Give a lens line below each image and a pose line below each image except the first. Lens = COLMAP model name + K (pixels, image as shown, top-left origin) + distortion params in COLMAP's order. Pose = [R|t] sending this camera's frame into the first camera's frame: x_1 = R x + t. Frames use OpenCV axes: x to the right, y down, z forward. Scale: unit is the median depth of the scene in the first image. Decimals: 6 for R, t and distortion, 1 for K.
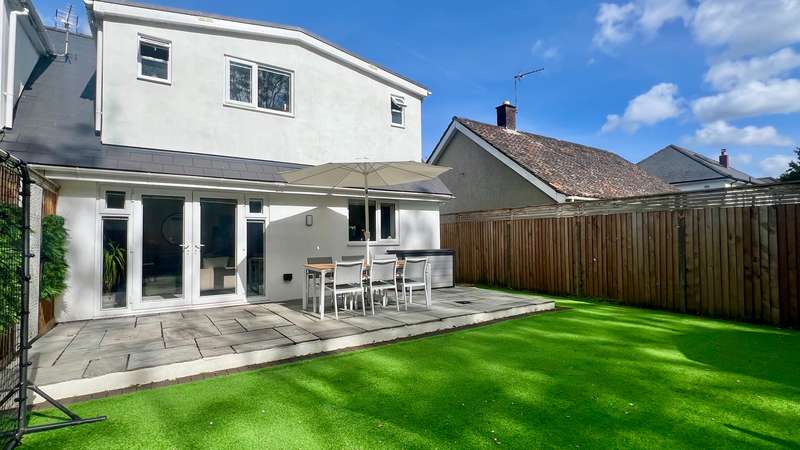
lens RADIAL K [[376.2, 0, 405.6], [0, 376.2, 228.4], [0, 0, 1]] dist [-0.004634, 0.000246]
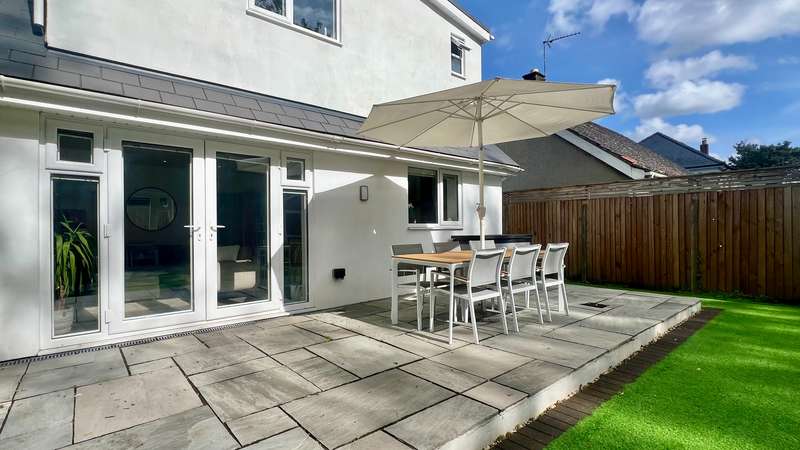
lens RADIAL K [[376.2, 0, 404.3], [0, 376.2, 227.5], [0, 0, 1]] dist [-0.004634, 0.000246]
pose [[0.992832, 0.000526, 0.119520, -0.277352], [-0.003734, 0.999639, 0.026623, 0.025495], [-0.119463, -0.026879, 0.992475, 0.297481]]
